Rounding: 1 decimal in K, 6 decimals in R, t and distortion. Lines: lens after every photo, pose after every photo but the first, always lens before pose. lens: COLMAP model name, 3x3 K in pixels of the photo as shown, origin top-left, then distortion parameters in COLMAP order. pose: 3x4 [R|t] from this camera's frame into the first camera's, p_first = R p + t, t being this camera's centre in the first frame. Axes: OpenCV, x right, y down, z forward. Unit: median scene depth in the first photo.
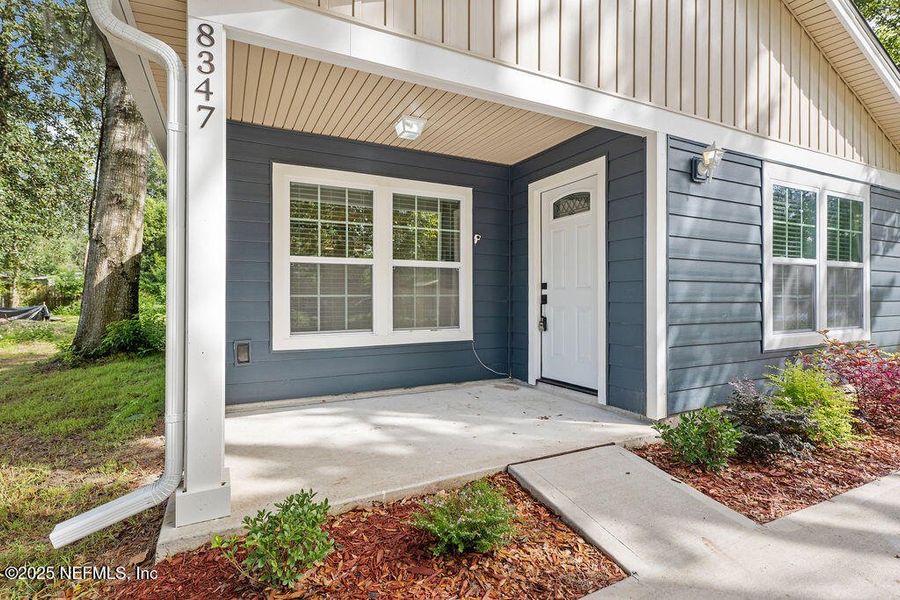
lens RADIAL K [[369.7, 0, 446.5], [0, 369.7, 296.6], [0, 0, 1]] dist [0.018006, 0.000181]
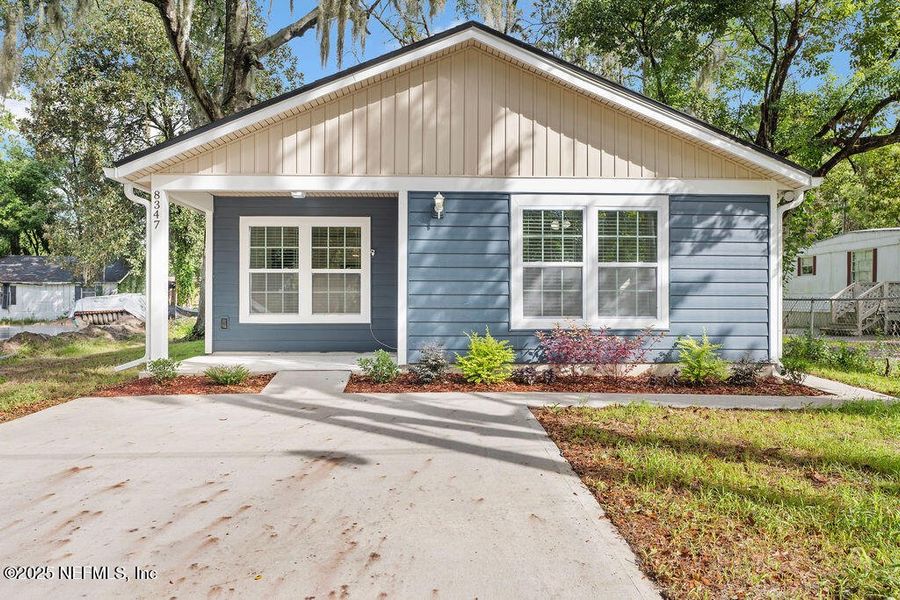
lens RADIAL K [[402.3, 0, 449.9], [0, 402.3, 300.9], [0, 0, 1]] dist [0.000082, 0.000037]
pose [[0.943157, 0.002526, -0.332339, 1.012979], [0.000006, 0.999971, 0.007617, 0.023119], [0.332348, -0.007186, 0.943129, -0.430227]]
